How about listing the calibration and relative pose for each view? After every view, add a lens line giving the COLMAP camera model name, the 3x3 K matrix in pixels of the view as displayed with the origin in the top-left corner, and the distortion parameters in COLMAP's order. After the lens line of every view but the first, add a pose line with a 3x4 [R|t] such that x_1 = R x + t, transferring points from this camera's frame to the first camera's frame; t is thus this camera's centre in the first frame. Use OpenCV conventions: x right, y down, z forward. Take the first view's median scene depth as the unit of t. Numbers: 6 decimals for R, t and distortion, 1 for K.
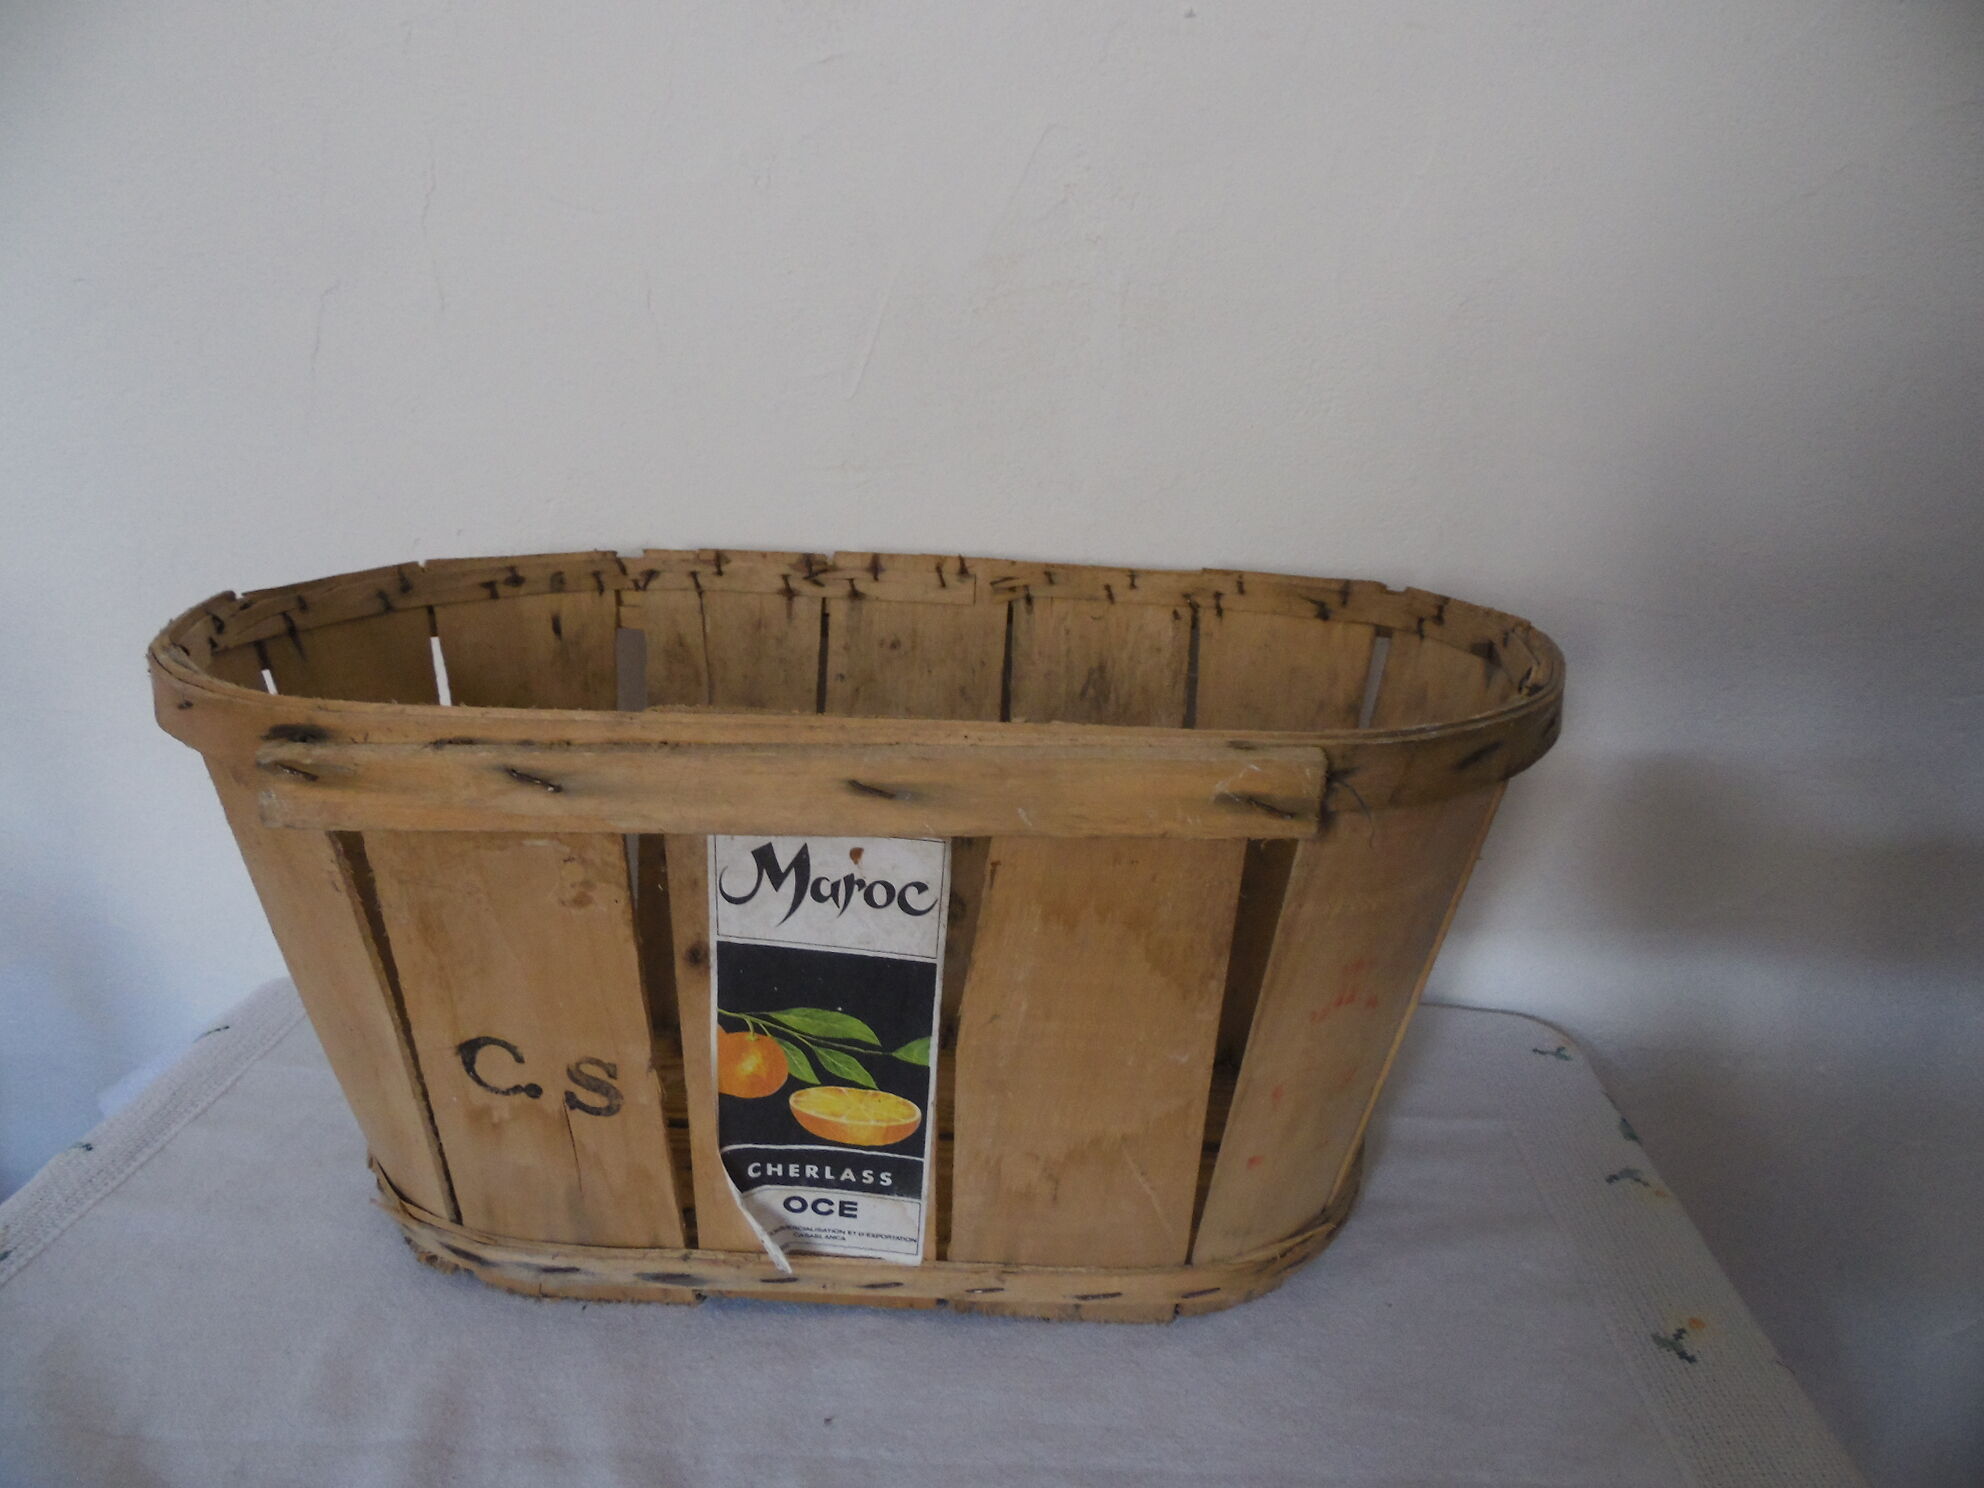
lens RADIAL K [[1475.0, 0, 981.6], [0, 1475.0, 752.8], [0, 0, 1]] dist [-0.010329, 0.031518]
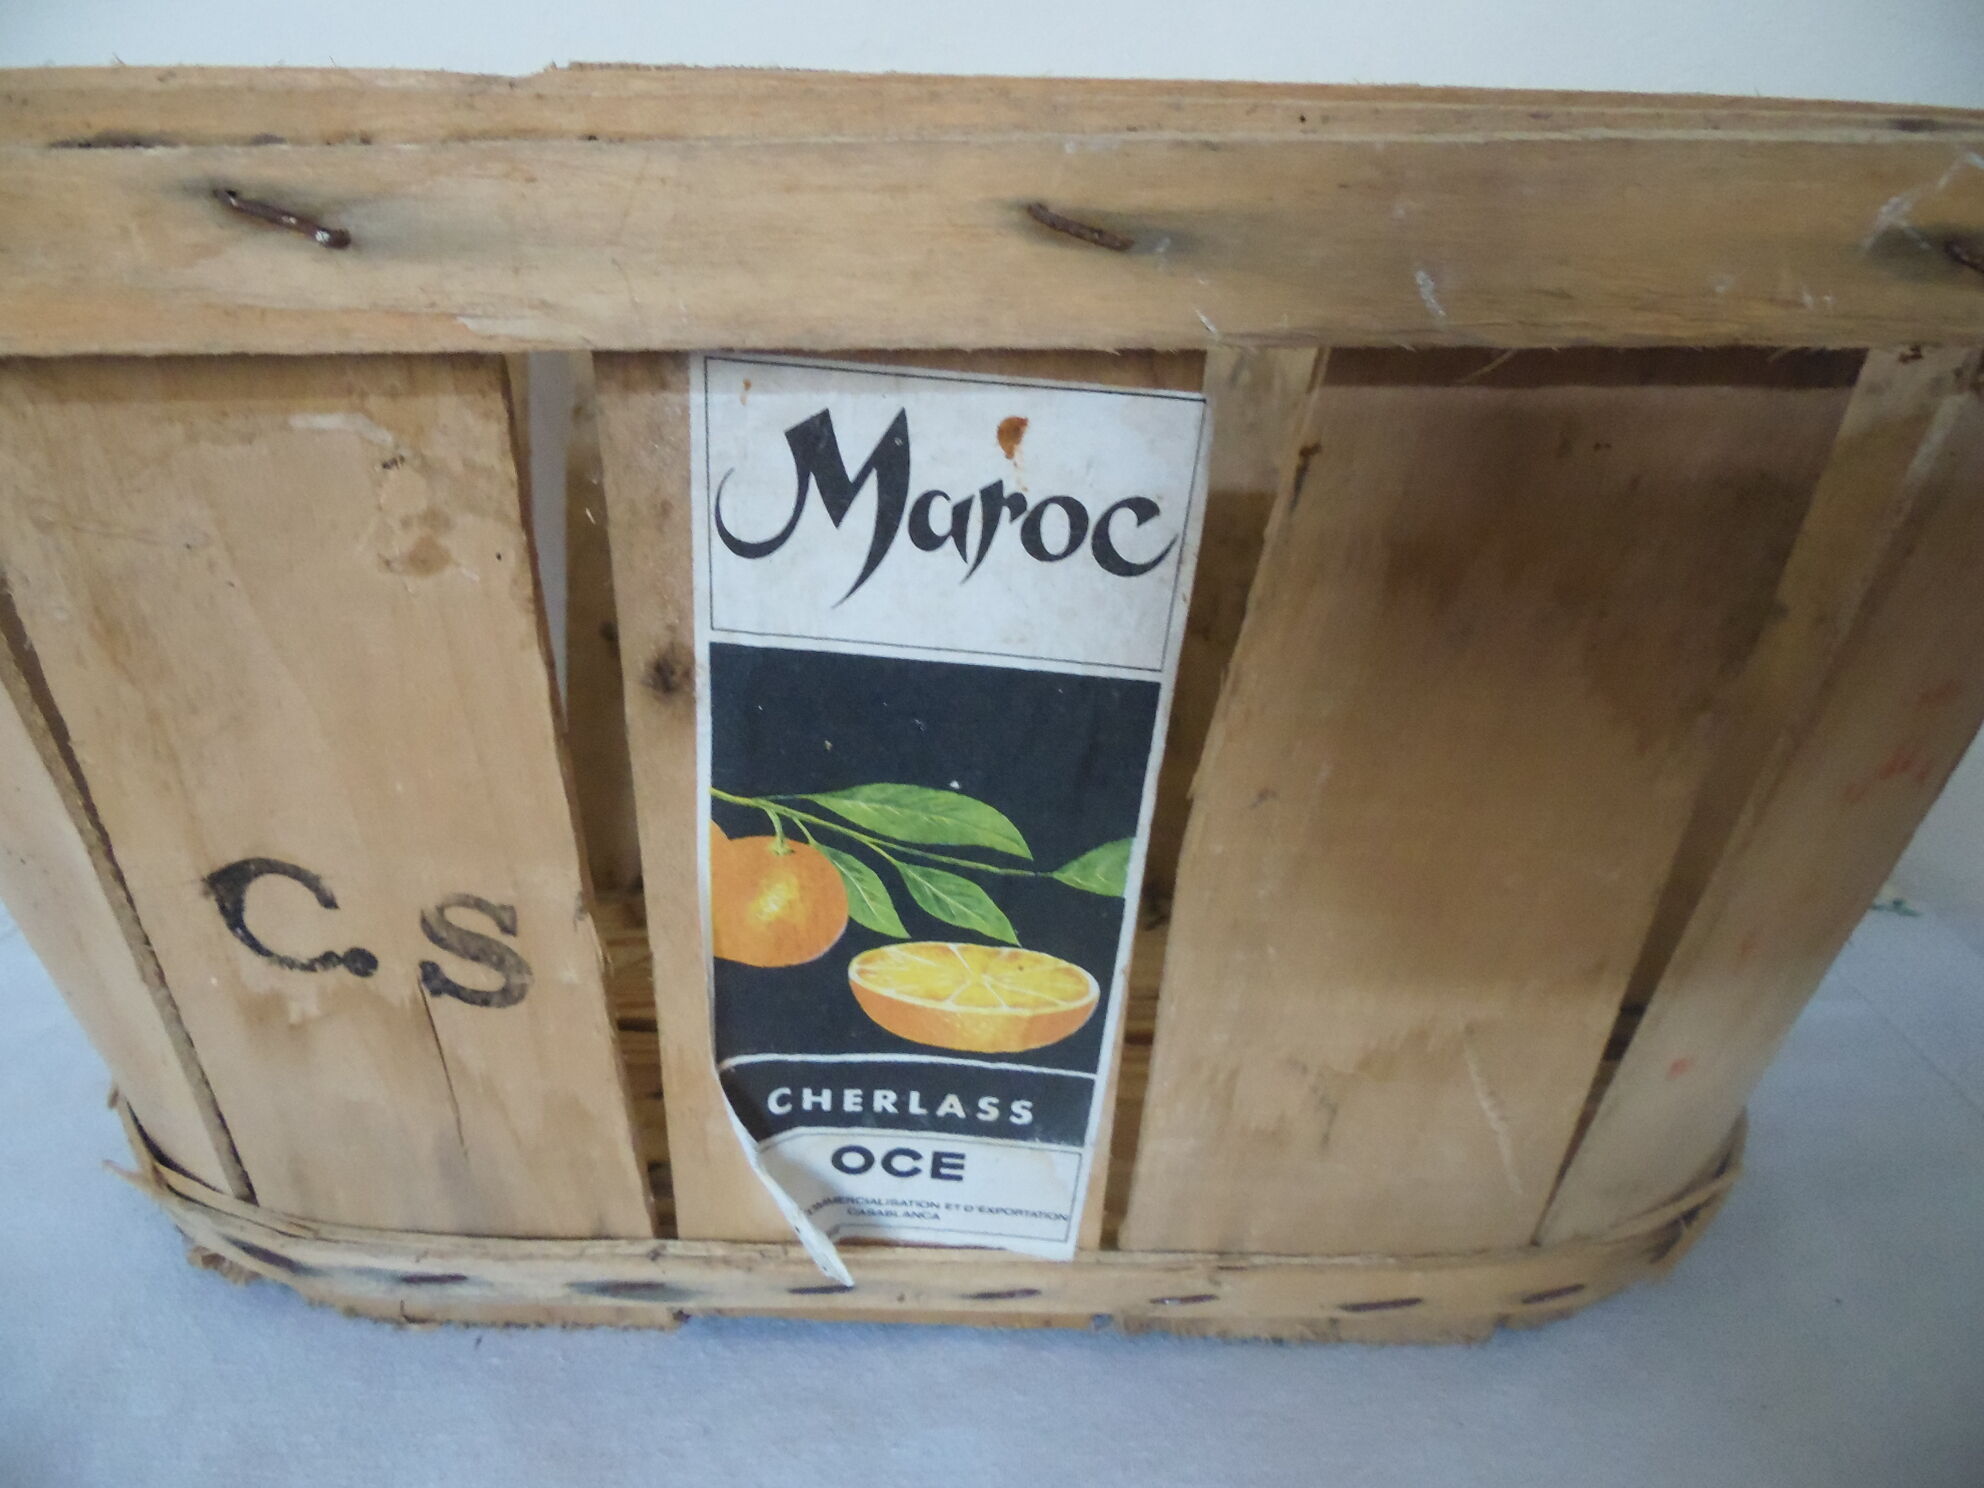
lens RADIAL K [[1475.0, 0, 984.0], [0, 1475.0, 745.4], [0, 0, 1]] dist [-0.010329, 0.031518]
pose [[0.999261, -0.011469, 0.036695, -0.101244], [0.009548, 0.998595, 0.052119, 0.129329], [-0.037241, -0.051730, 0.997966, 0.479218]]
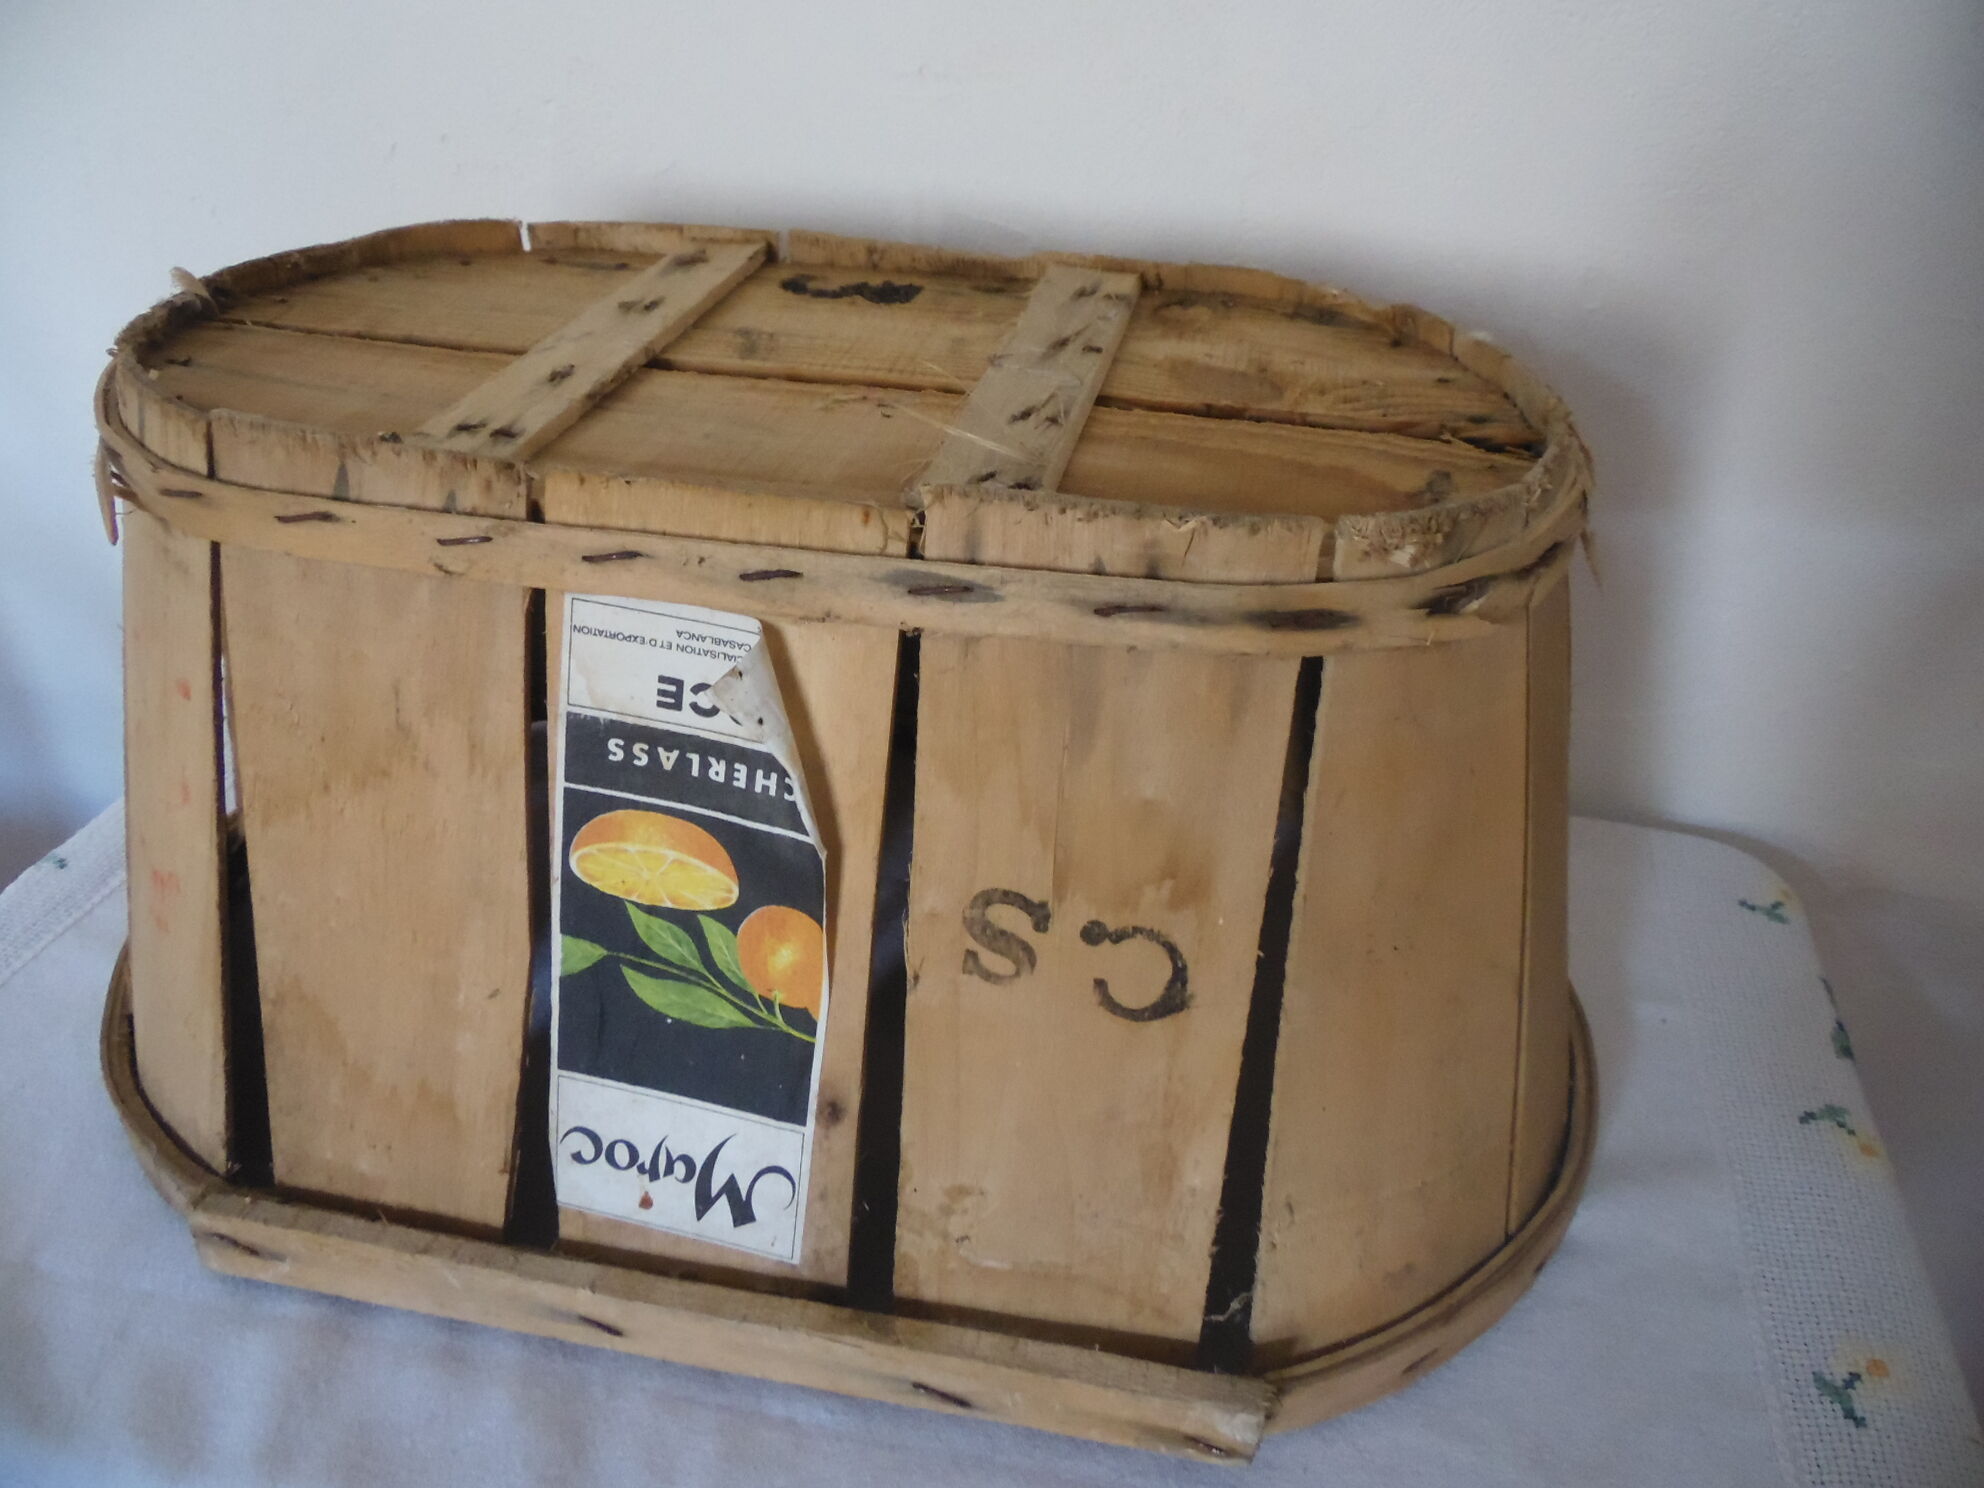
lens RADIAL K [[1475.0, 0, 988.3], [0, 1475.0, 732.7], [0, 0, 1]] dist [-0.010329, 0.031518]
pose [[-0.964529, -0.150287, 0.217021, -0.403729], [-0.072583, -0.639444, -0.765404, 0.853448], [0.253803, -0.754006, 0.605854, 0.649624]]
